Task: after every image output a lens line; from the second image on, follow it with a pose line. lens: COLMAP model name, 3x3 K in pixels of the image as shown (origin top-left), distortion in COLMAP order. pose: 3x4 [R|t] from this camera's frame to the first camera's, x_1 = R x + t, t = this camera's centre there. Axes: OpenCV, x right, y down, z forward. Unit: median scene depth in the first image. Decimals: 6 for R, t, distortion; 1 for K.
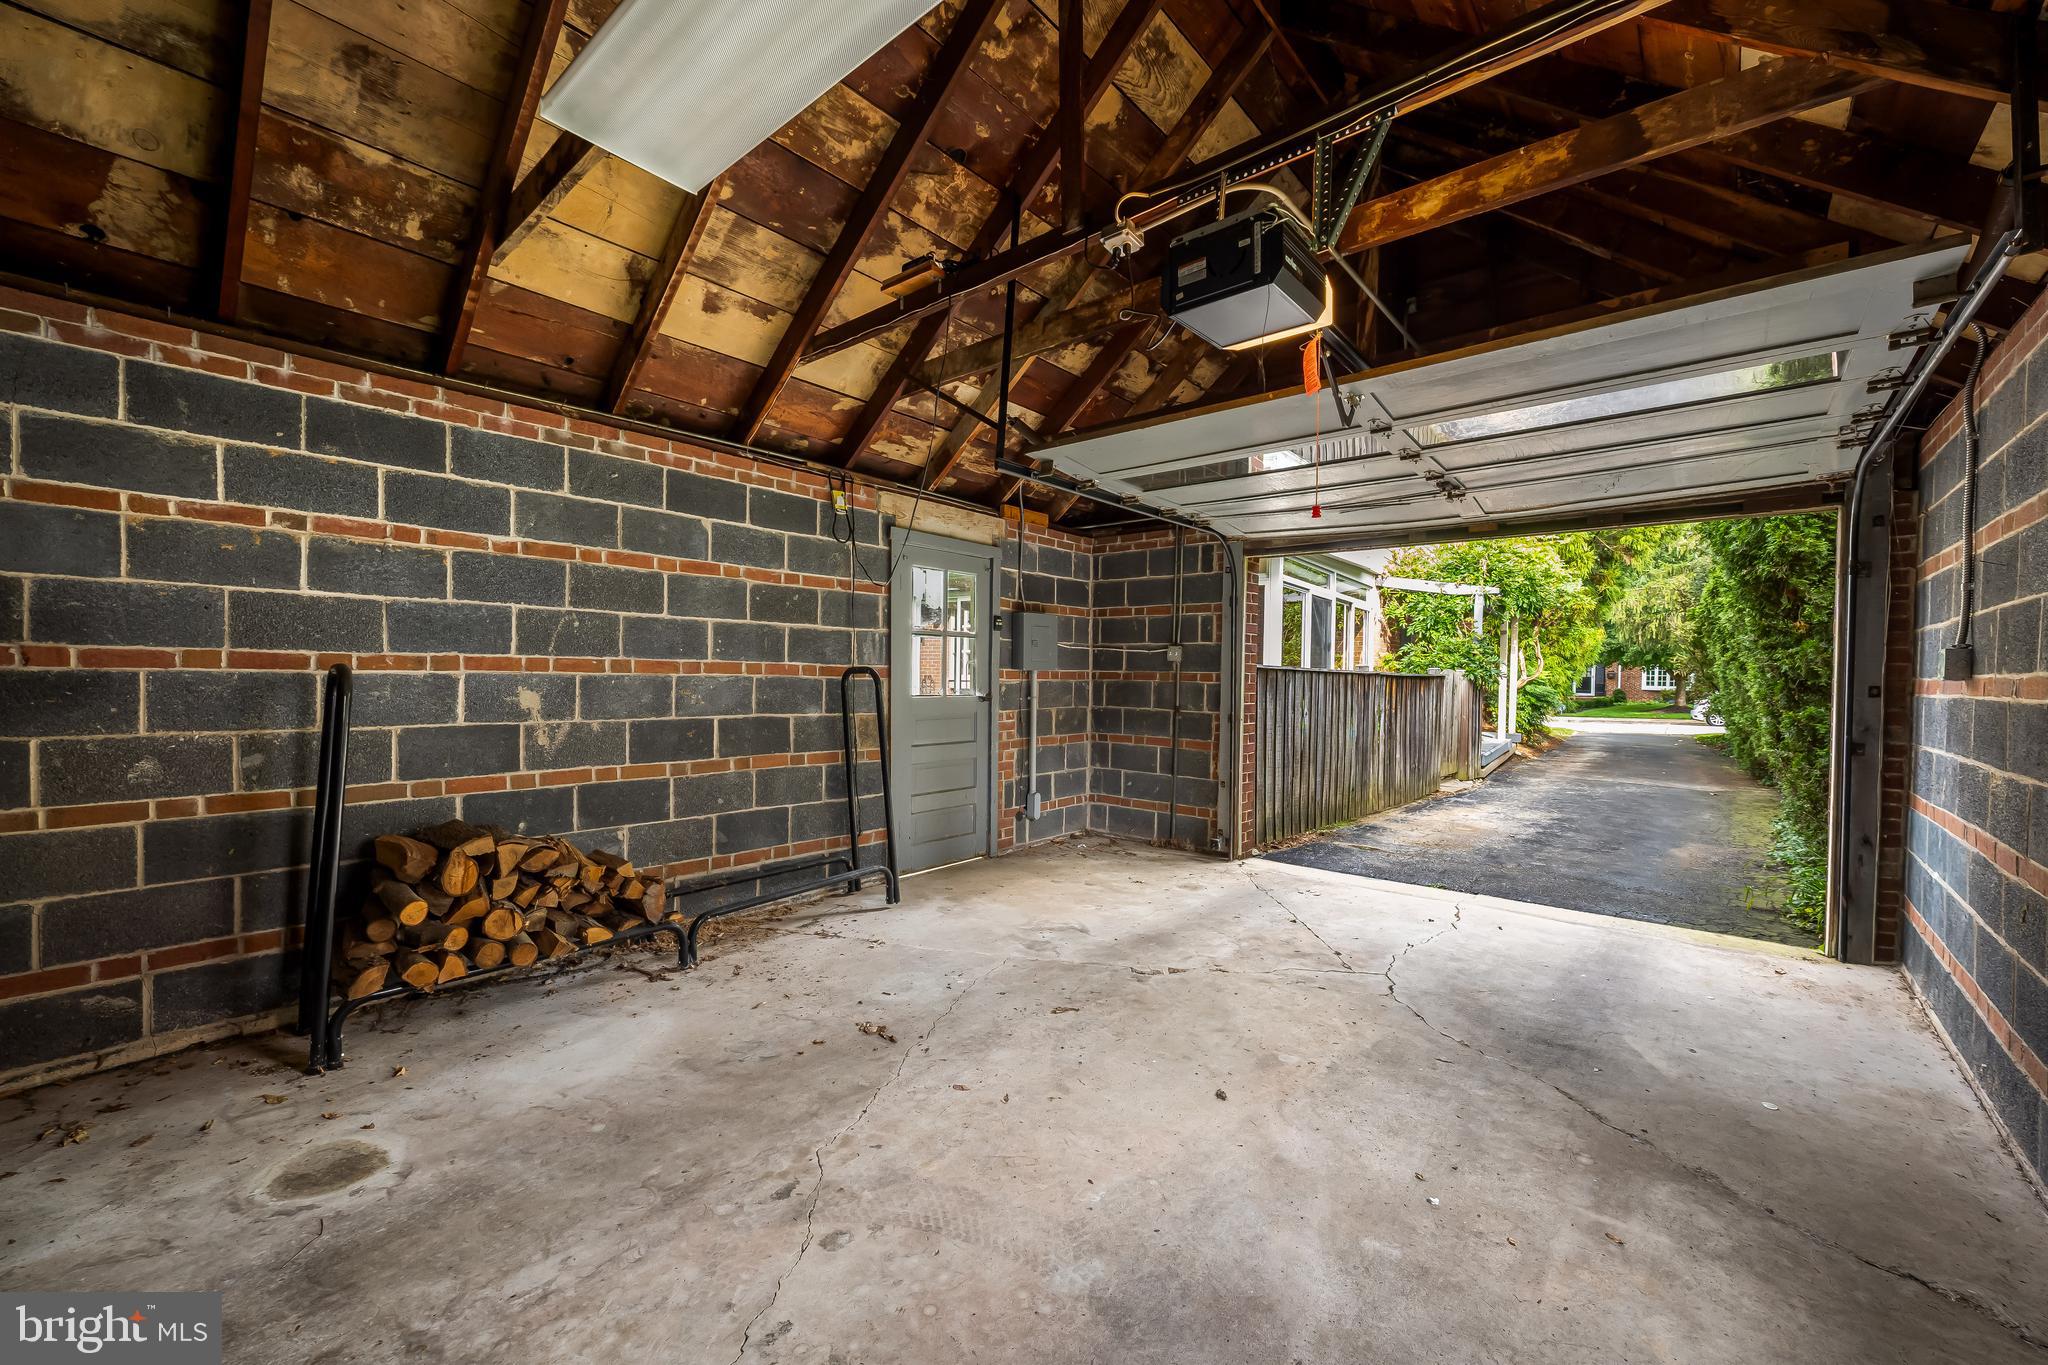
lens RADIAL K [[803.8, 0, 1020.5], [0, 803.8, 689.4], [0, 0, 1]] dist [-0.007362, 0.000997]
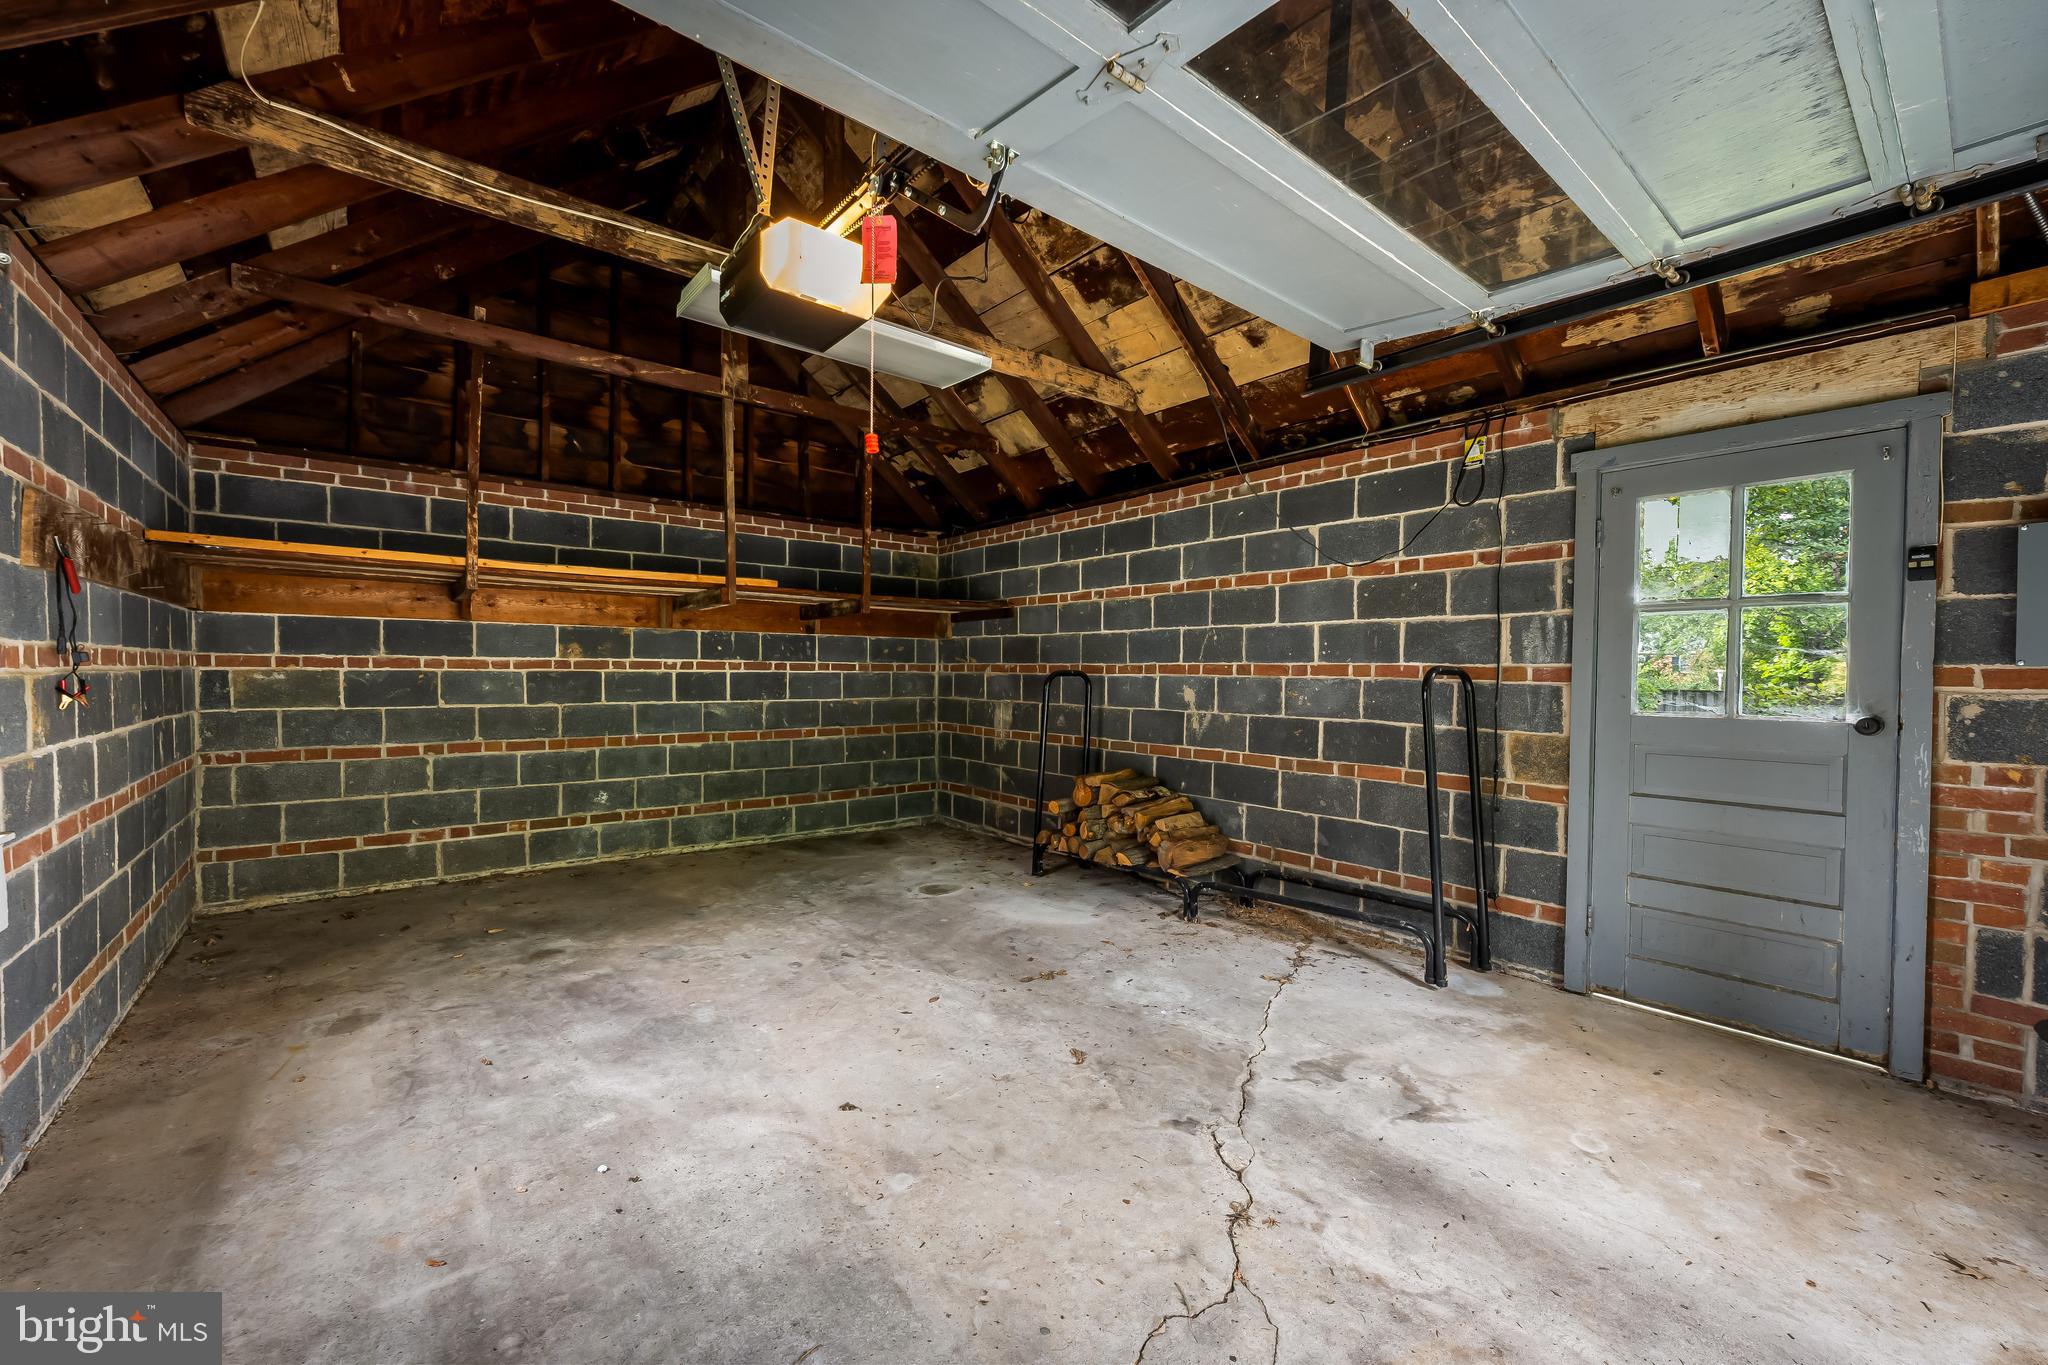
lens RADIAL K [[803.8, 0, 1020.5], [0, 803.8, 689.4], [0, 0, 1]] dist [-0.007362, 0.000997]
pose [[-0.167667, 0.006133, -0.985825, 0.765615], [-0.029230, 0.999510, 0.011190, -0.003354], [0.985410, 0.030692, -0.167405, 0.895867]]
